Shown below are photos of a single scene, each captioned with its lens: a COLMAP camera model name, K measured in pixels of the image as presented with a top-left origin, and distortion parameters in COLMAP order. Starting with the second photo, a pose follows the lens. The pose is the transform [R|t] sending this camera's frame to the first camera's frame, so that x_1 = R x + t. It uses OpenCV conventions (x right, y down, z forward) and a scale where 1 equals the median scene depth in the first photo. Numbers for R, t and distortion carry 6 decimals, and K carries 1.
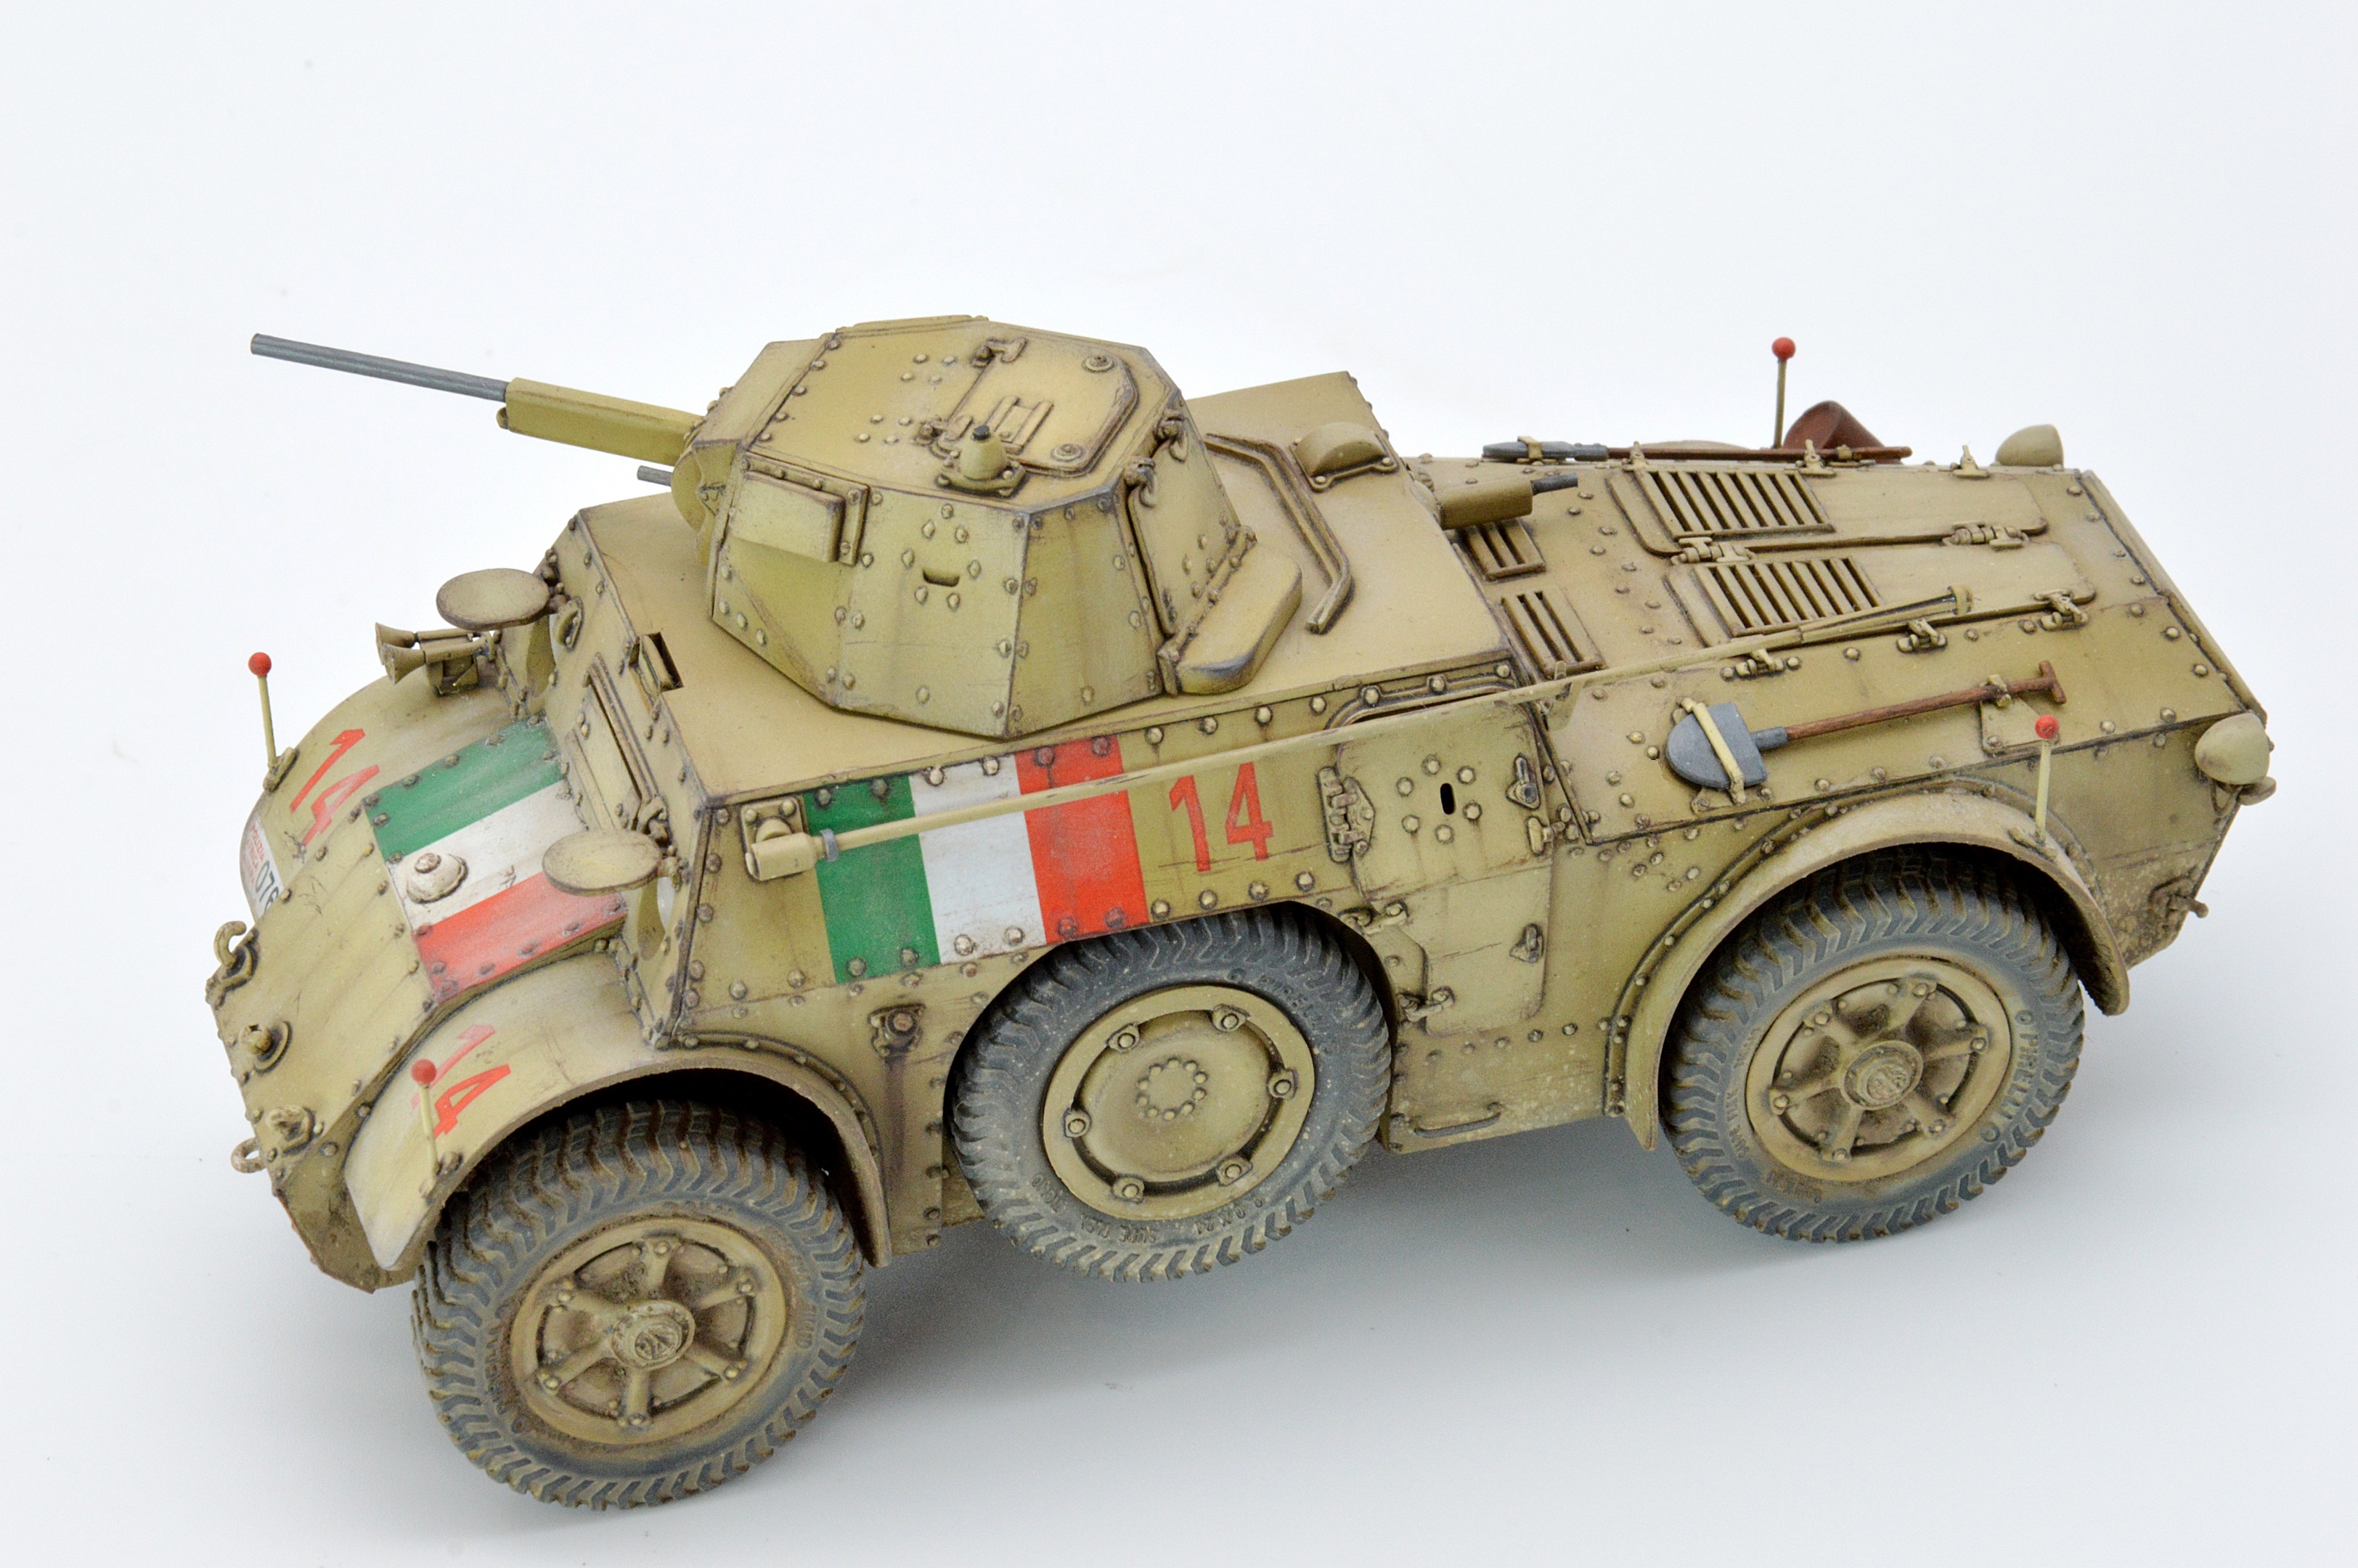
lens RADIAL K [[8794.9, 0, 1179.0], [0, 8794.9, 784.0], [0, 0, 1]] dist [0.107849, 4.473148]
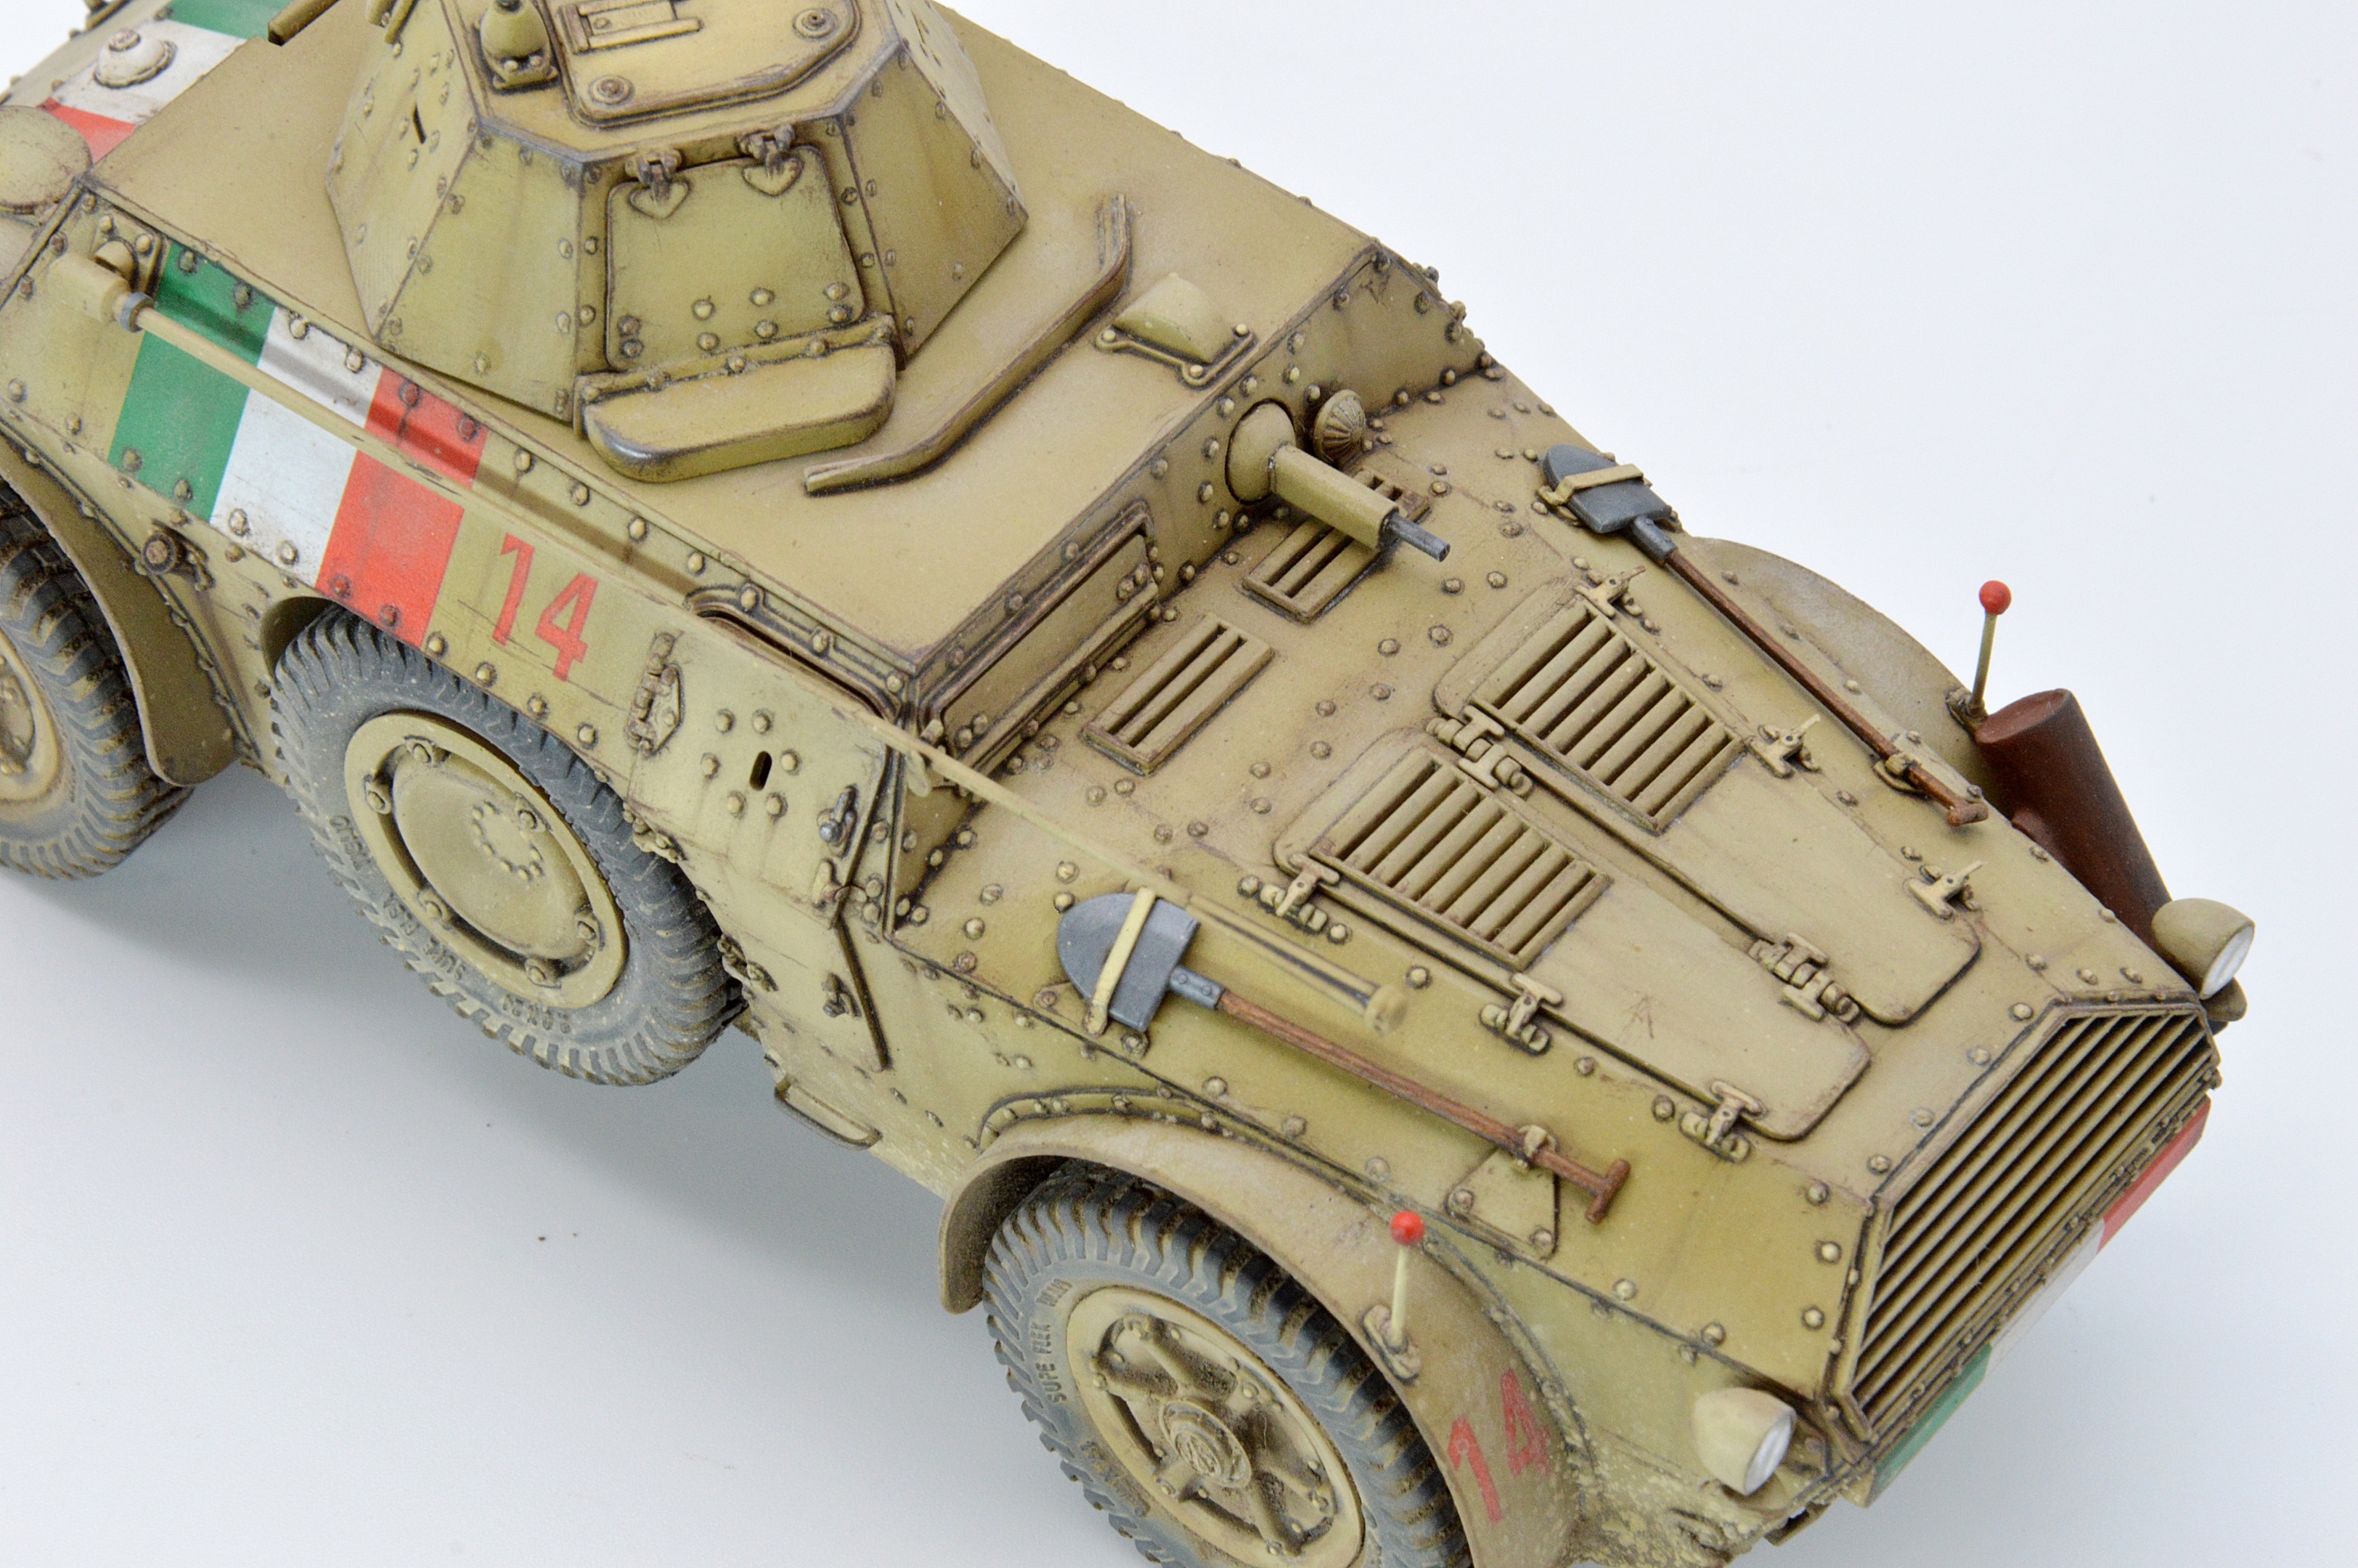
lens RADIAL K [[8794.9, 0, 1179.0], [0, 8794.9, 784.0], [0, 0, 1]] dist [0.107849, 4.473148]
pose [[0.580636, 0.629787, -0.515976, 0.428459], [-0.475494, 0.776748, 0.412998, -0.316267], [0.660884, 0.005542, 0.750468, 0.454352]]
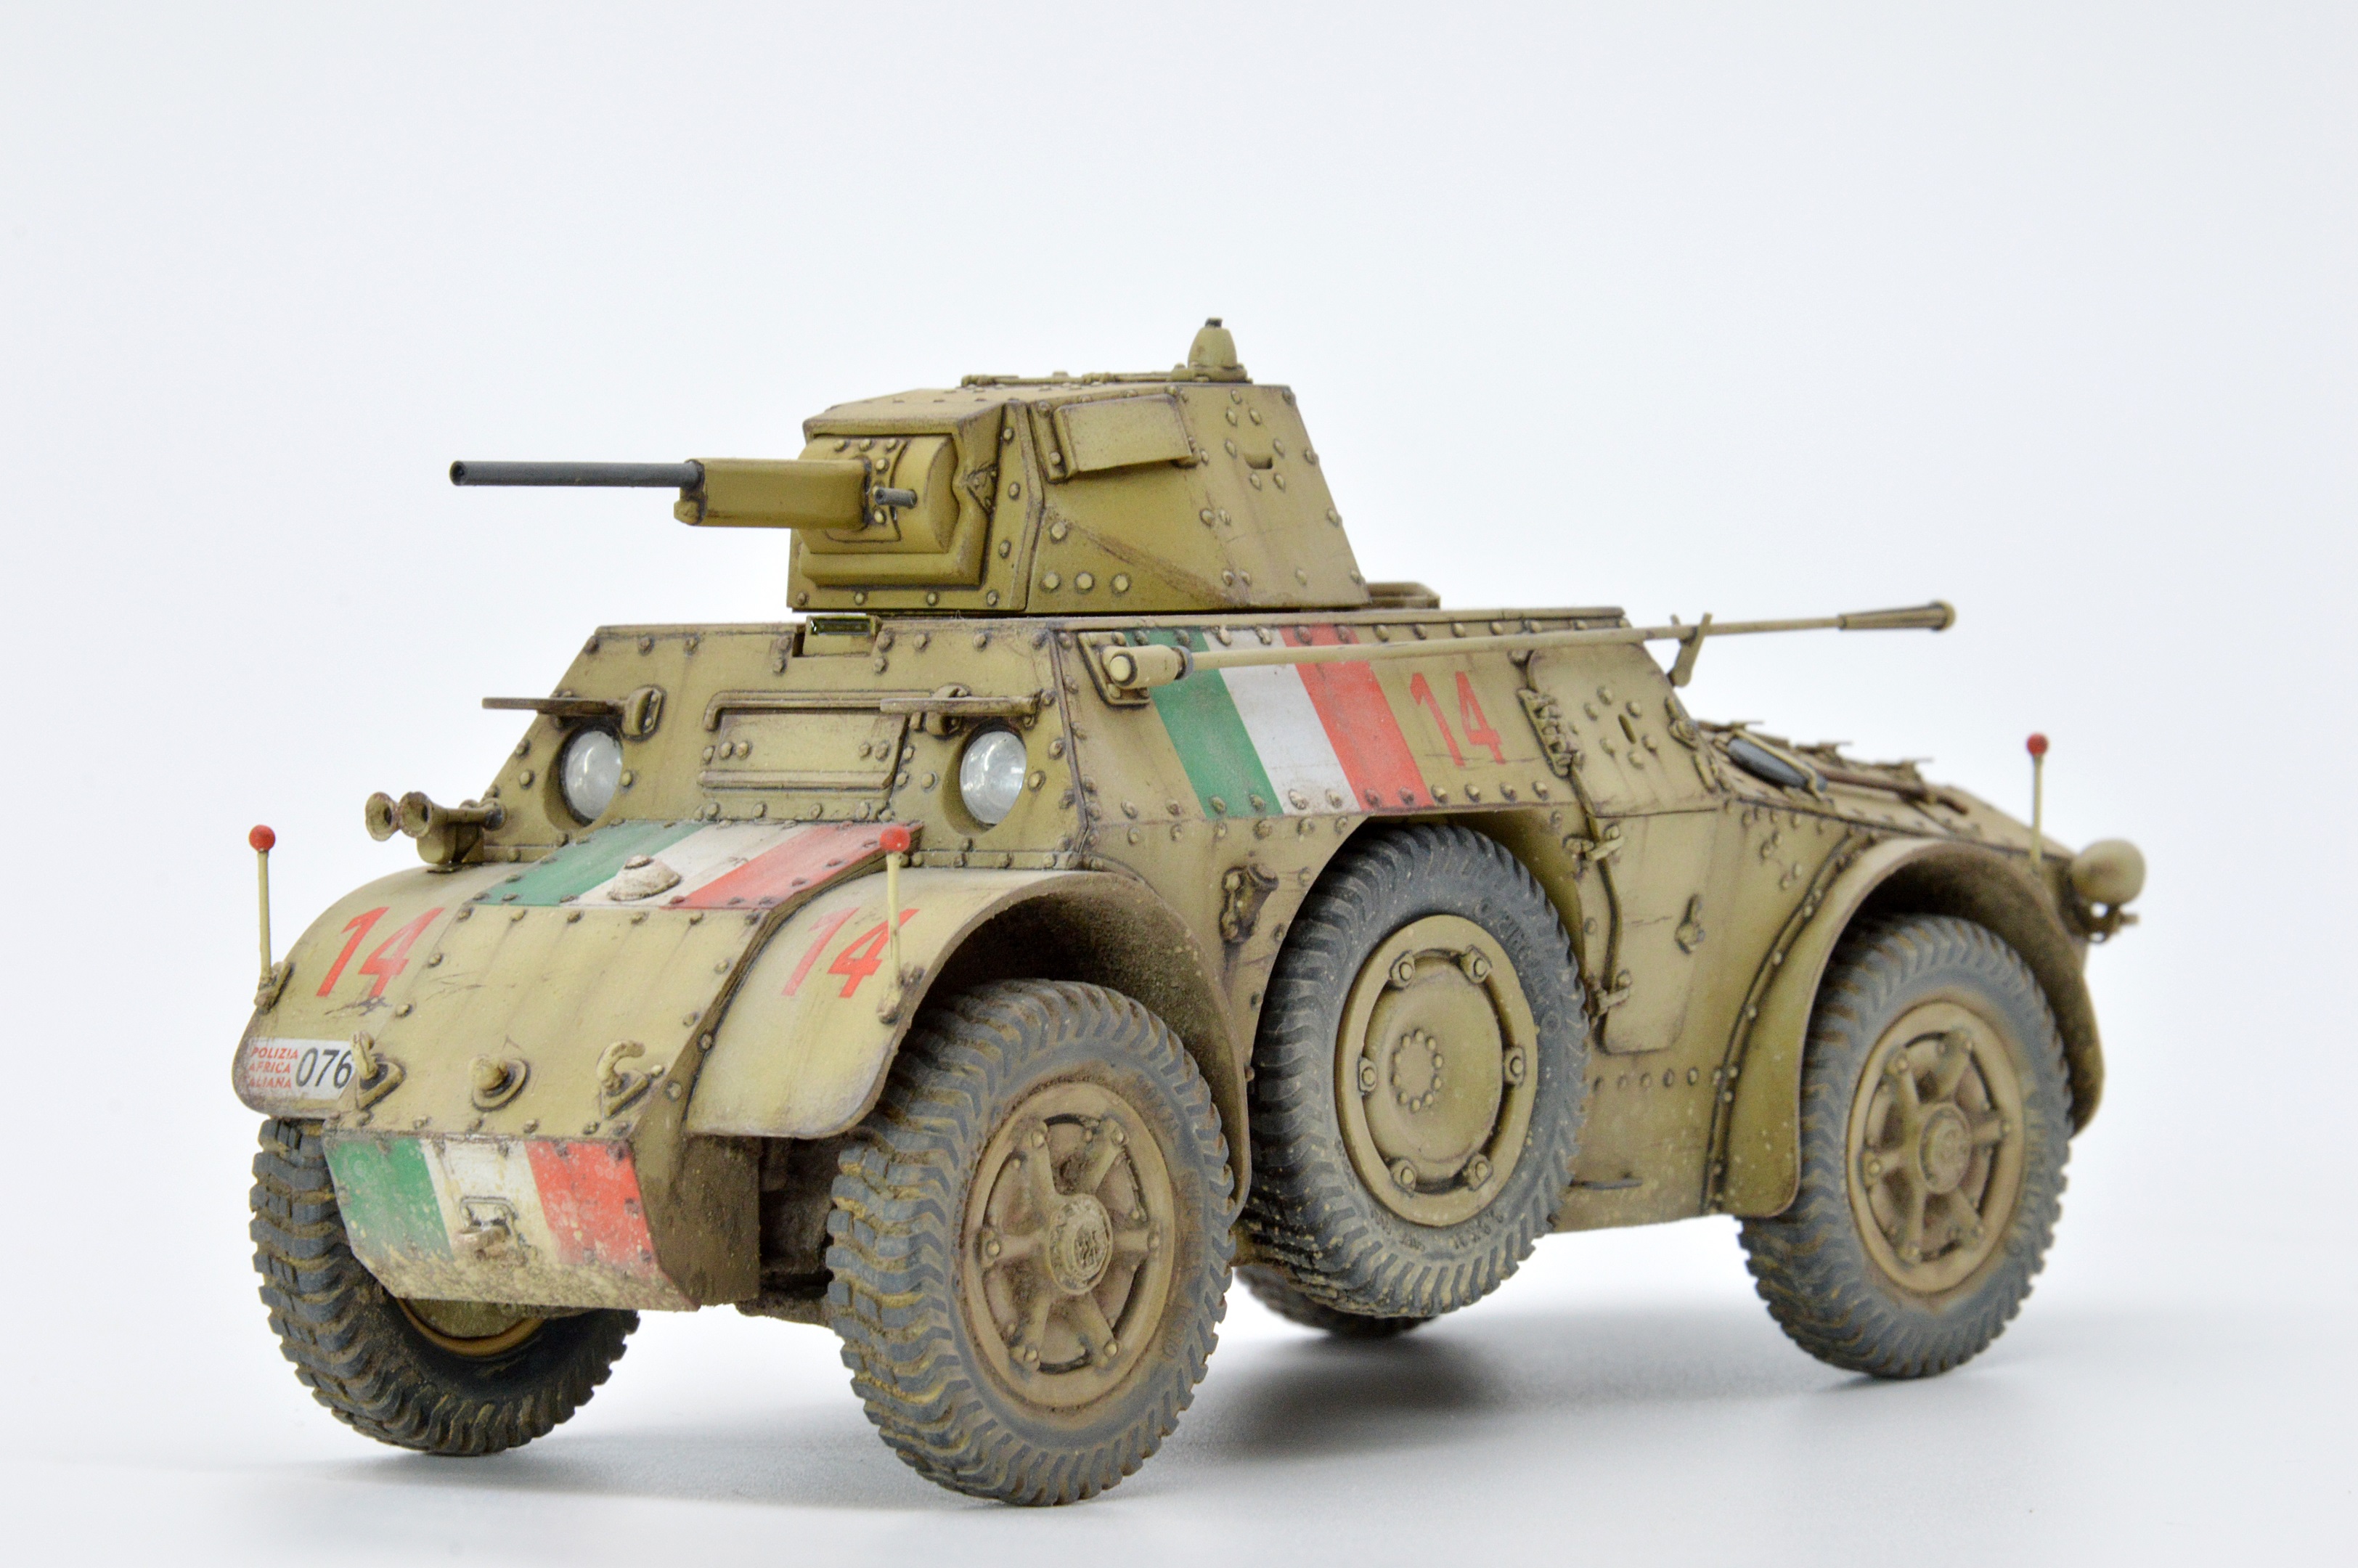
lens RADIAL K [[8794.9, 0, 1179.0], [0, 8794.9, 784.0], [0, 0, 1]] dist [0.107849, 4.473148]
pose [[0.828782, 0.016717, 0.559322, -0.532220], [0.305378, 0.824071, -0.477129, 0.438082], [-0.468897, 0.566240, 0.677870, 0.376404]]
